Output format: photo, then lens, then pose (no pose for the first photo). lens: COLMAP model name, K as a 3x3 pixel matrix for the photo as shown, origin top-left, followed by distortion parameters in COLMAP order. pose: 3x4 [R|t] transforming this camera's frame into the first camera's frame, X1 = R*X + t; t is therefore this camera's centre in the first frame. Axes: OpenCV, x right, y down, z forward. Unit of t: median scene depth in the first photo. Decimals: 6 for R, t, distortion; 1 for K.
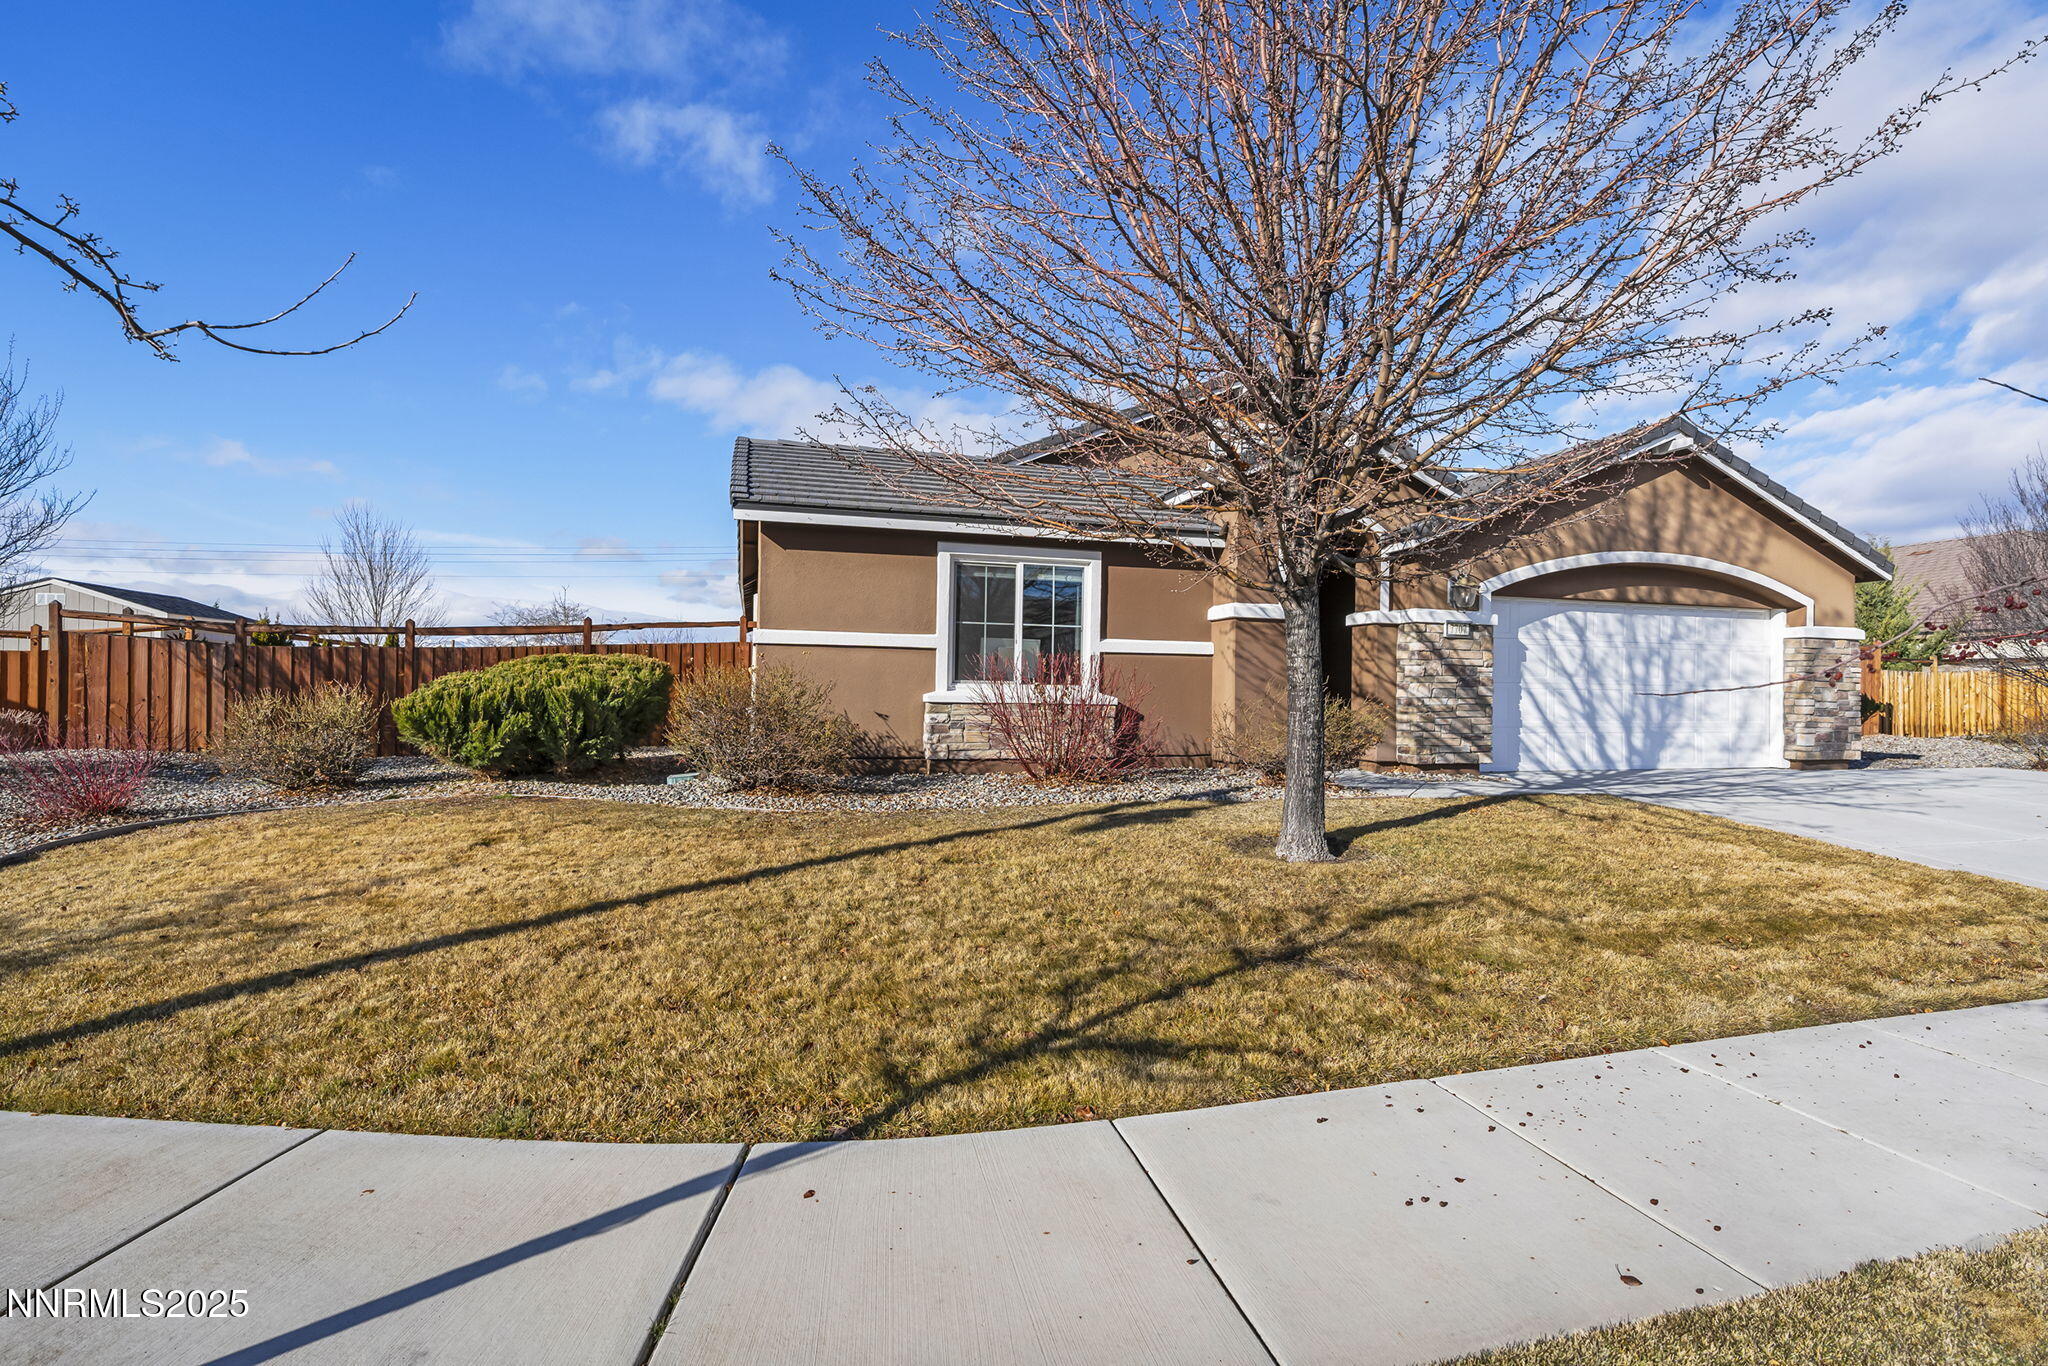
lens RADIAL K [[1085.8, 0, 1018.0], [0, 1085.8, 681.0], [0, 0, 1]] dist [-0.000050, 0.000225]
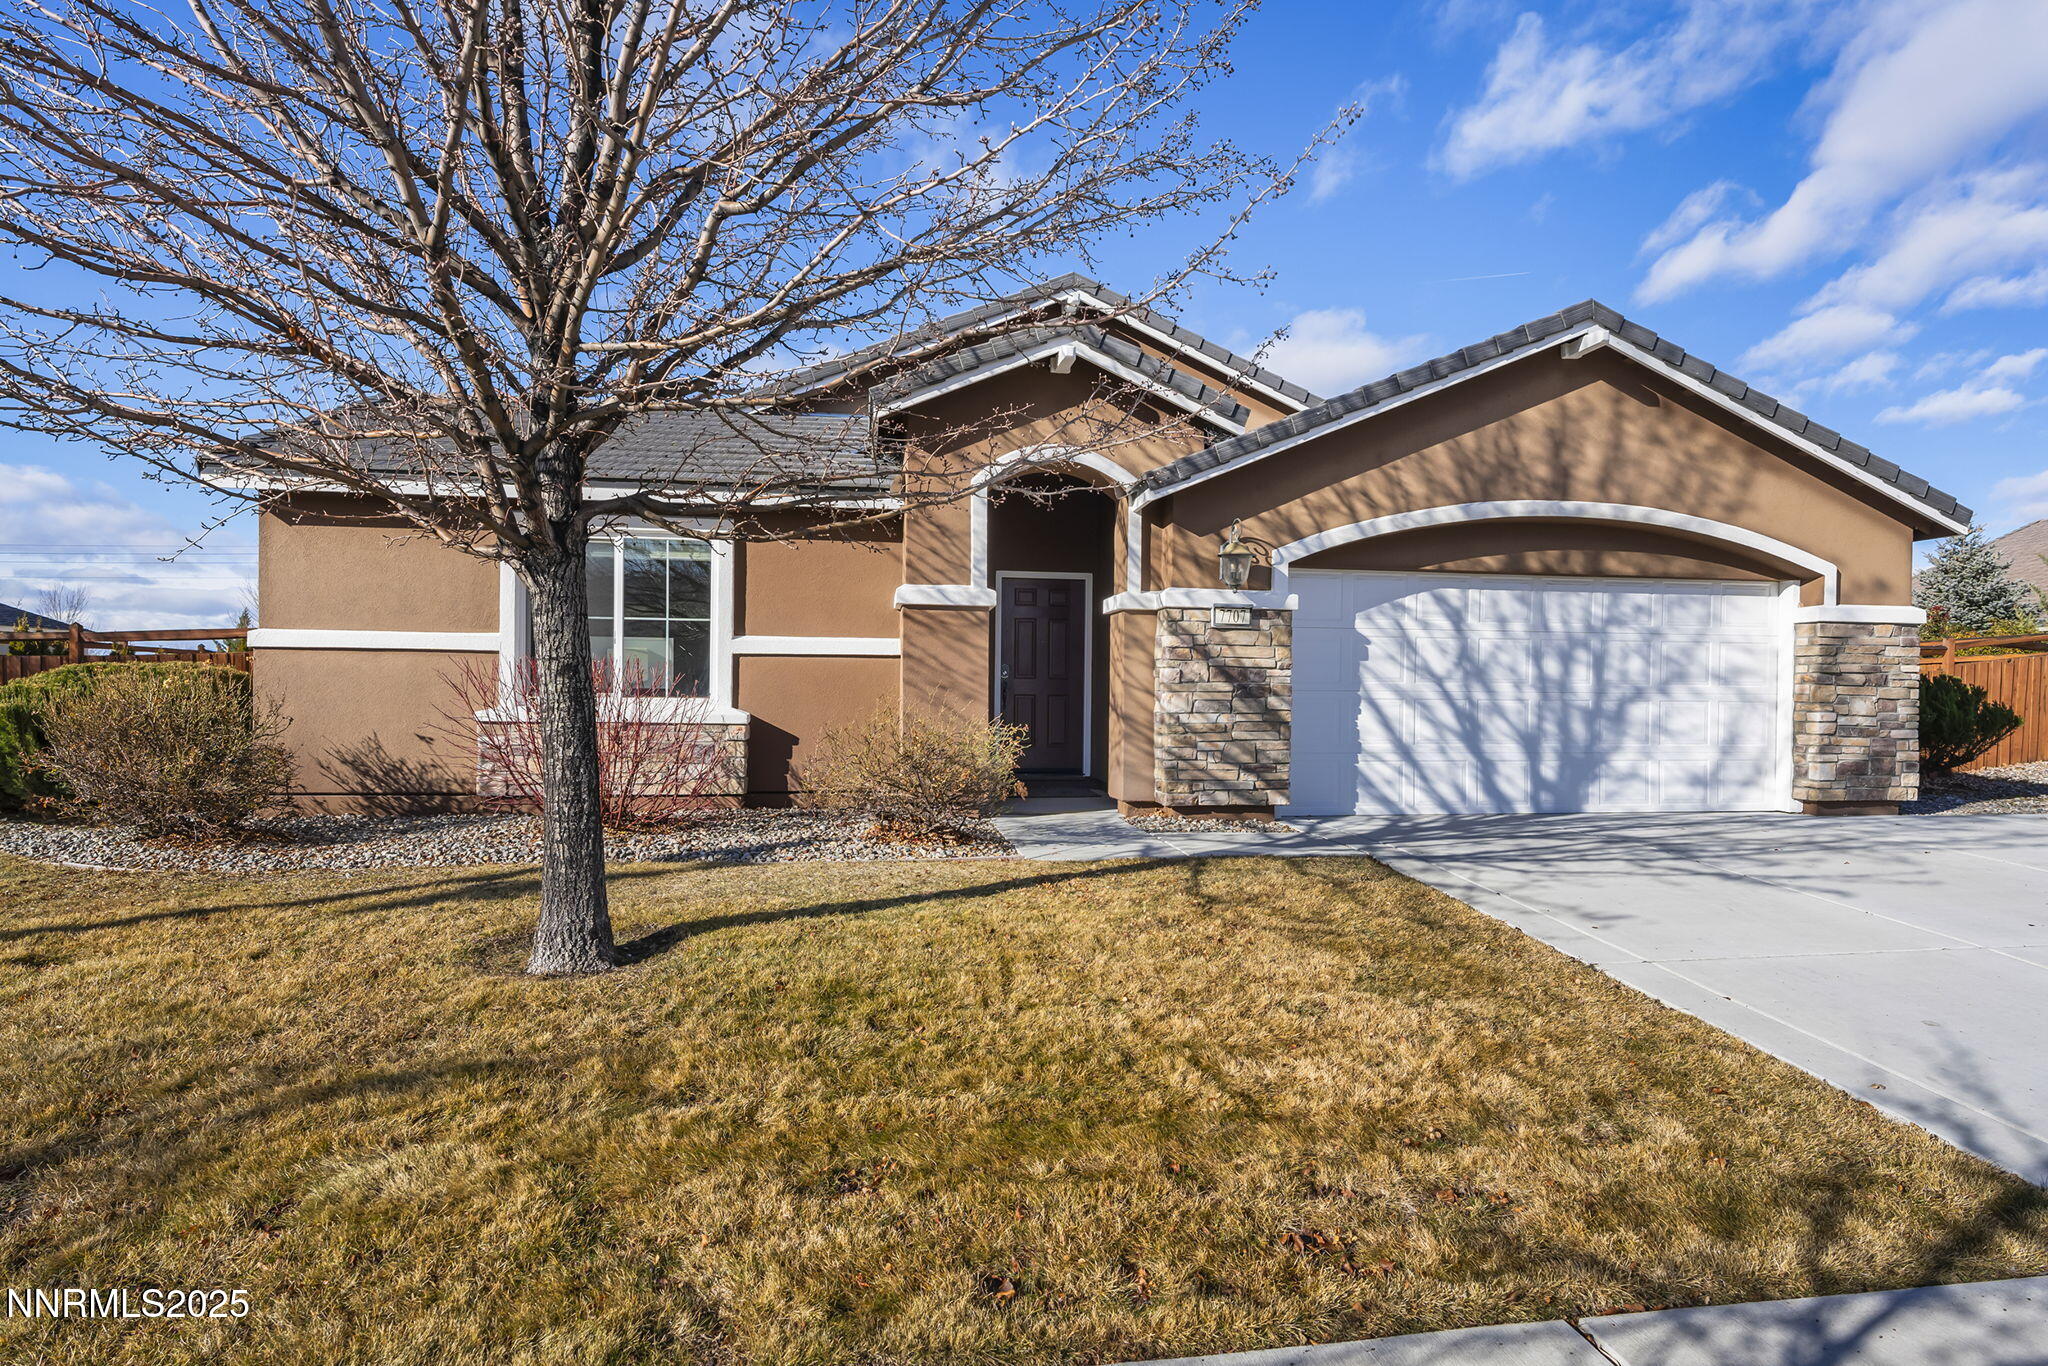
lens RADIAL K [[1112.6, 0, 1024.0], [0, 1112.6, 683.0], [0, 0, 1]] dist [0.011281, 0.000319]
pose [[0.987382, -0.003312, -0.158325, 0.360081], [0.005608, 0.999885, 0.014059, -0.014030], [0.158260, -0.014770, 0.987287, 0.242975]]
